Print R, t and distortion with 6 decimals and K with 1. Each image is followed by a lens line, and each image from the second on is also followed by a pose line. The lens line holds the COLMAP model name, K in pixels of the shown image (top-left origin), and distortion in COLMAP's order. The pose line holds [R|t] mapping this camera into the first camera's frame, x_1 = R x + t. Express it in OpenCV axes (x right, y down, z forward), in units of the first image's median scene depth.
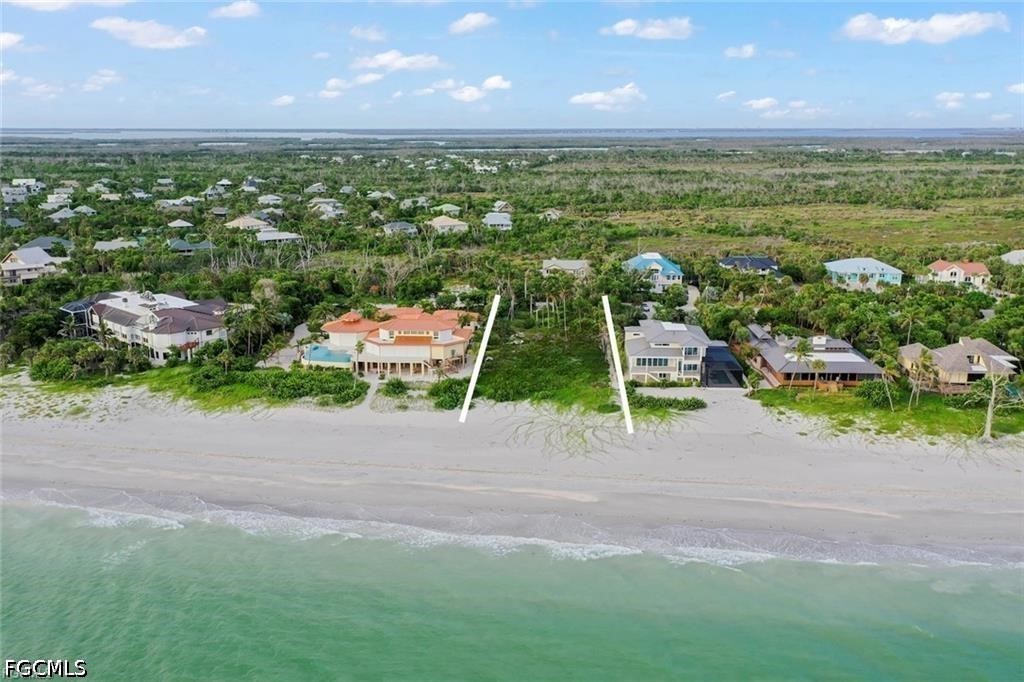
lens RADIAL K [[847.8, 0, 518.0], [0, 847.8, 341.3], [0, 0, 1]] dist [0.007402, 0.003073]
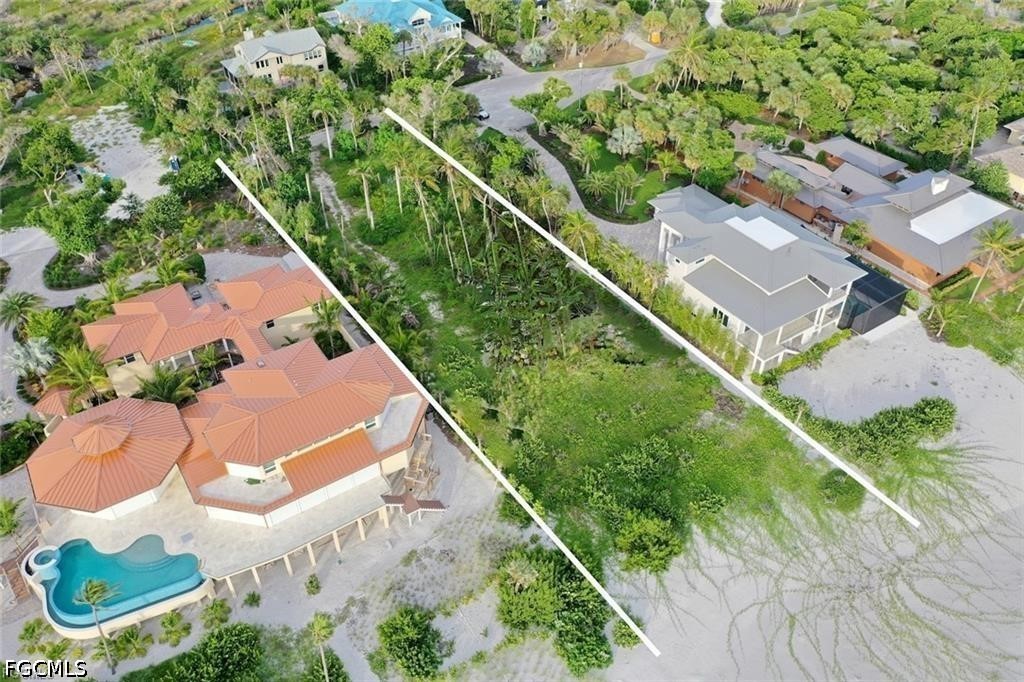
lens RADIAL K [[815.5, 0, 517.1], [0, 815.5, 342.7], [0, 0, 1]] dist [0.008404, -0.000294]
pose [[0.805386, -0.384586, 0.451050, -0.207454], [0.150489, 0.868679, 0.471965, -0.224937], [-0.573329, -0.312236, 0.757498, 0.657602]]
